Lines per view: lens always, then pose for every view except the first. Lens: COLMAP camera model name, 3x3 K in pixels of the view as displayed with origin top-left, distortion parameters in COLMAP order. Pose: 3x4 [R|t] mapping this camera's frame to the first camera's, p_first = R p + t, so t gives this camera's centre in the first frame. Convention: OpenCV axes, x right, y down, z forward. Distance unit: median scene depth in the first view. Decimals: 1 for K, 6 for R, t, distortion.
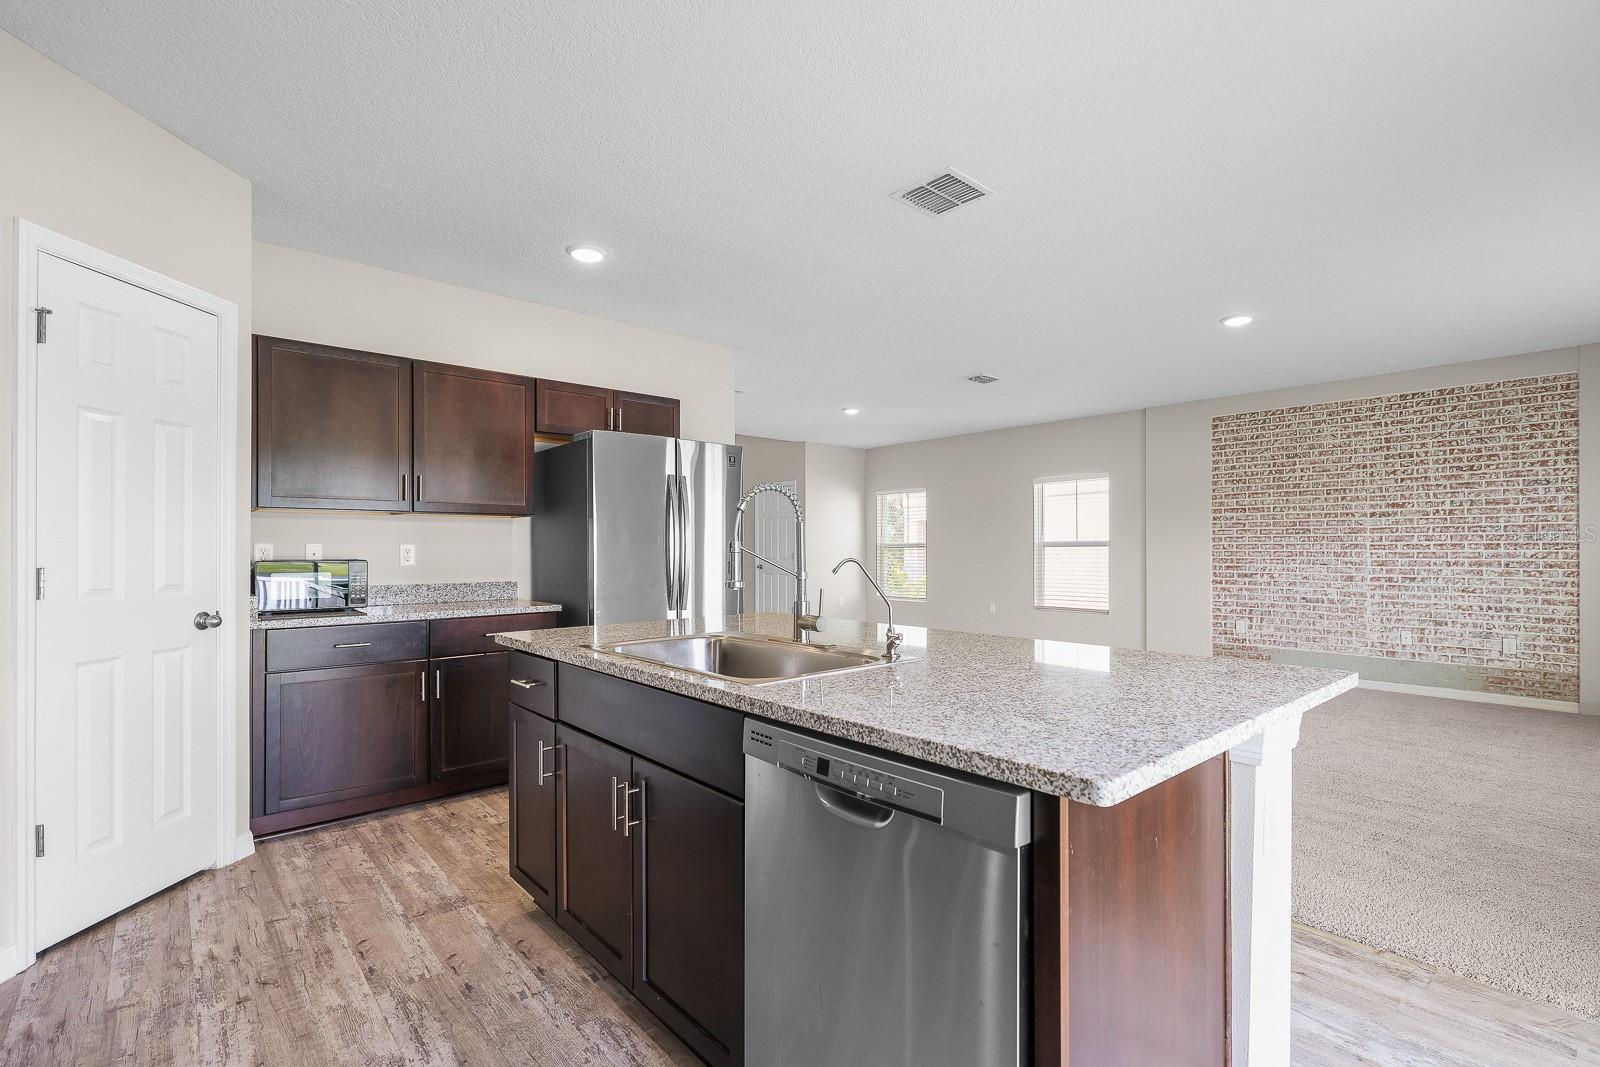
lens RADIAL K [[735.9, 0, 805.6], [0, 735.9, 544.1], [0, 0, 1]] dist [-0.000230, 0.000494]
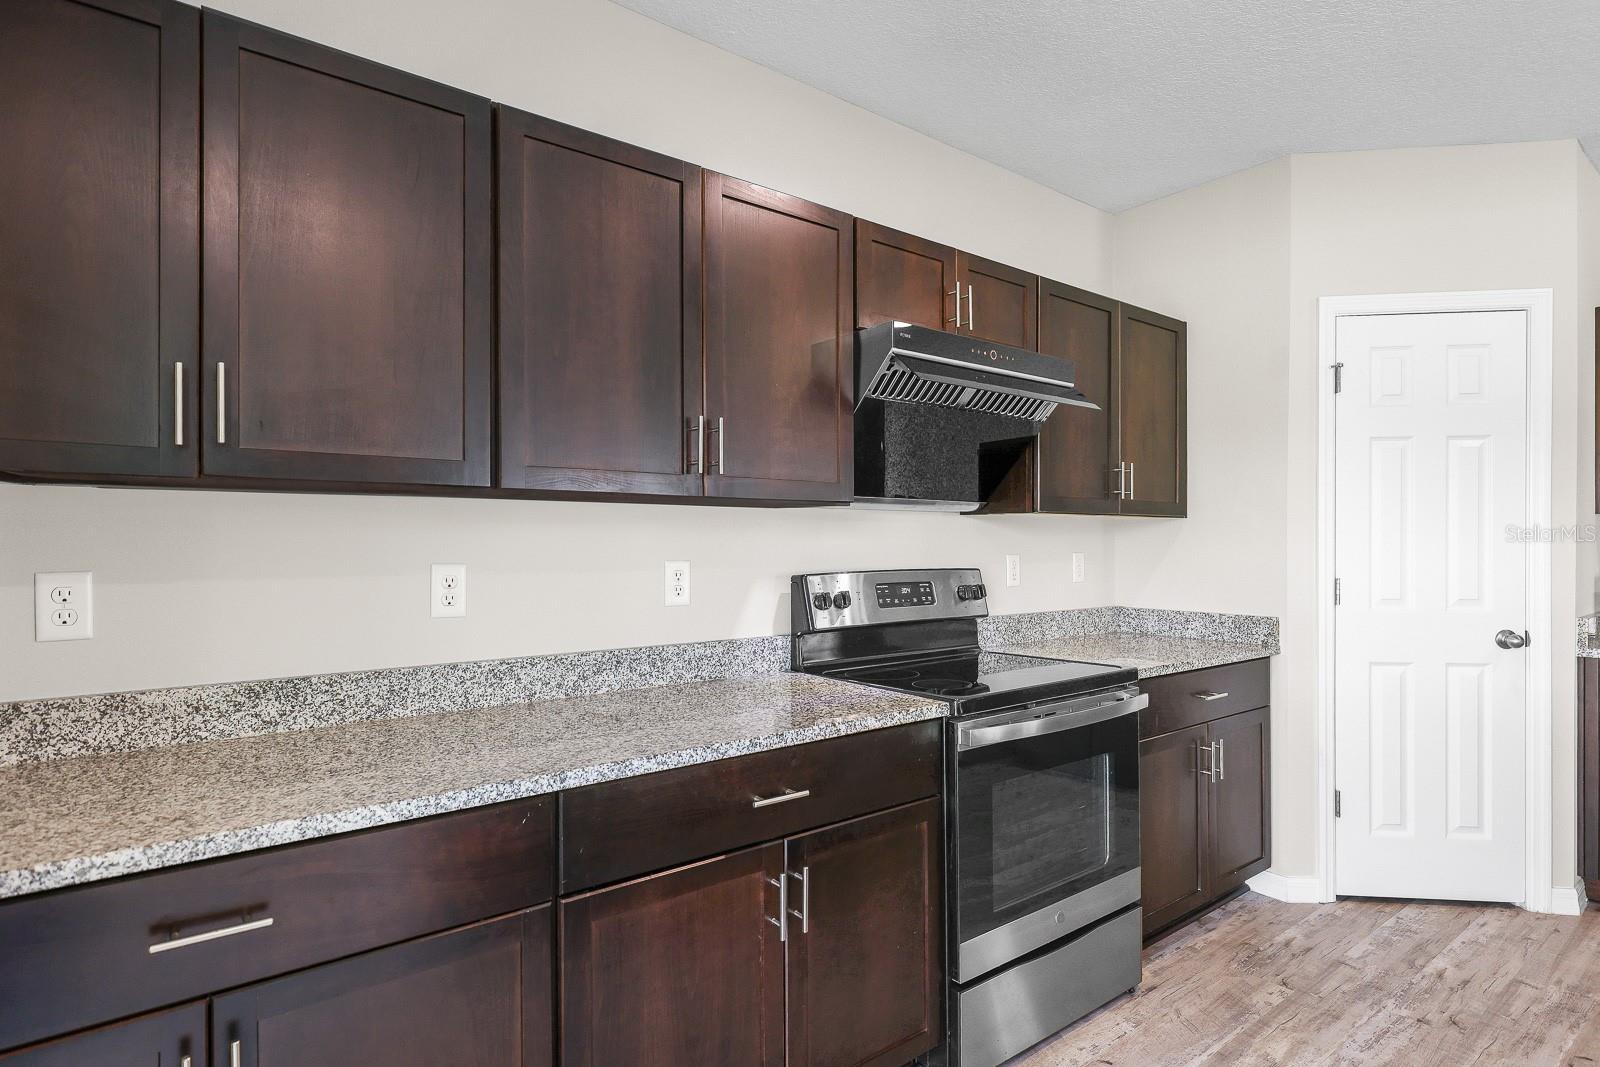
lens RADIAL K [[819.0, 0, 810.7], [0, 819.0, 541.9], [0, 0, 1]] dist [-0.001767, -0.001343]
pose [[-0.058271, -0.000285, -0.998301, 0.141424], [0.004955, 0.999988, -0.000575, -0.012520], [0.998289, -0.004980, -0.058269, 0.085425]]
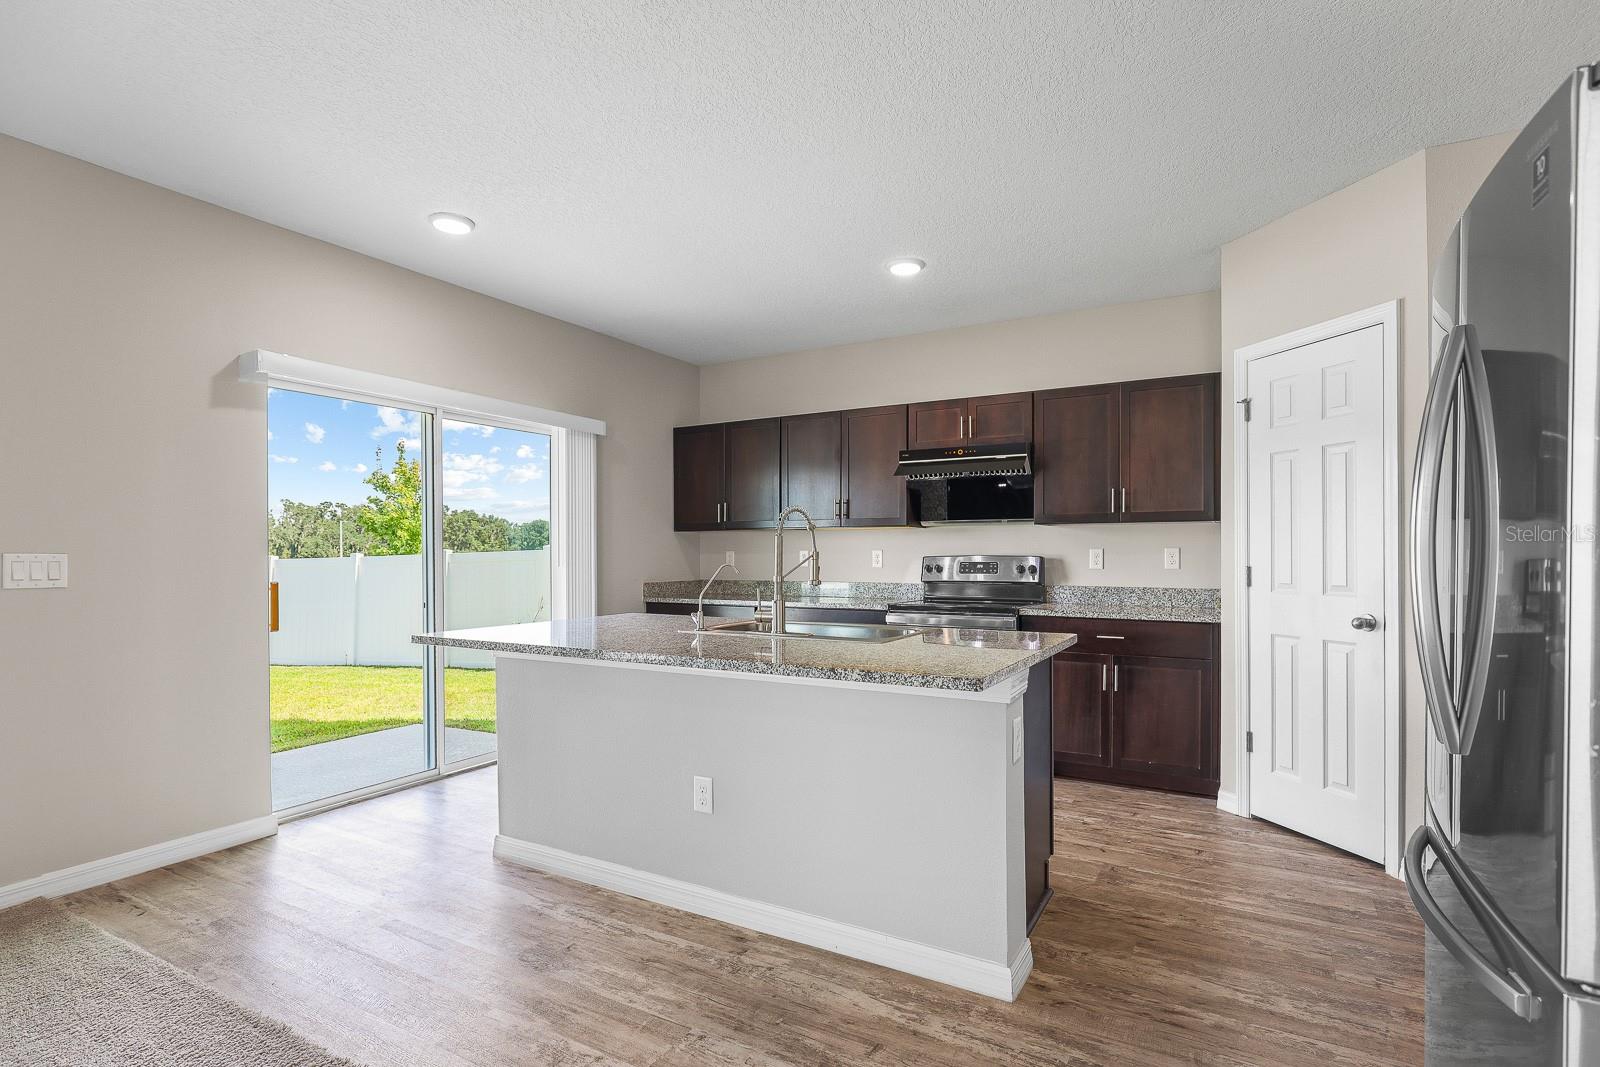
lens RADIAL K [[819.0, 0, 828.6], [0, 819.0, 552.9], [0, 0, 1]] dist [-0.001767, -0.001343]
pose [[-0.936883, 0.002901, -0.349632, 0.156645], [0.004014, 0.999989, -0.002460, 0.001922], [0.349621, -0.003708, -0.936884, 0.919817]]
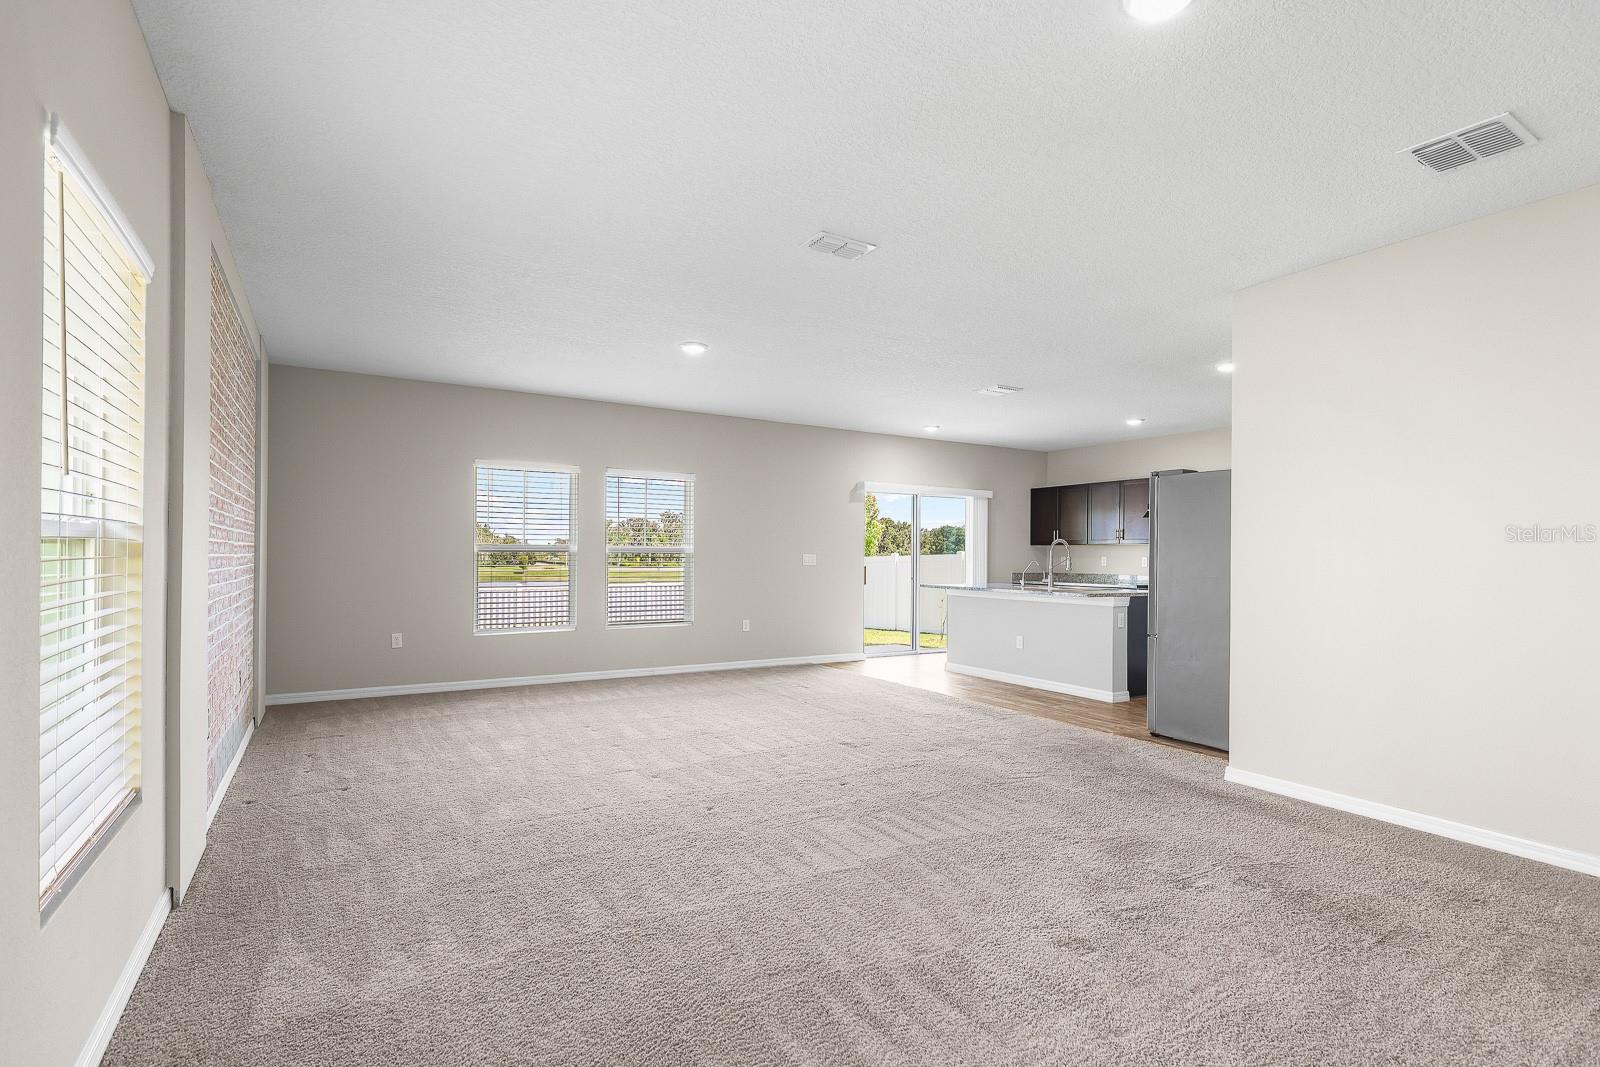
lens RADIAL K [[768.1, 0, 812.6], [0, 768.1, 535.3], [0, 0, 1]] dist [0.022867, 0.000107]
pose [[-0.987383, -0.005588, 0.158254, 0.197796], [-0.010372, 0.999513, -0.029420, 0.006337], [-0.158012, -0.030690, -0.986960, 1.793705]]
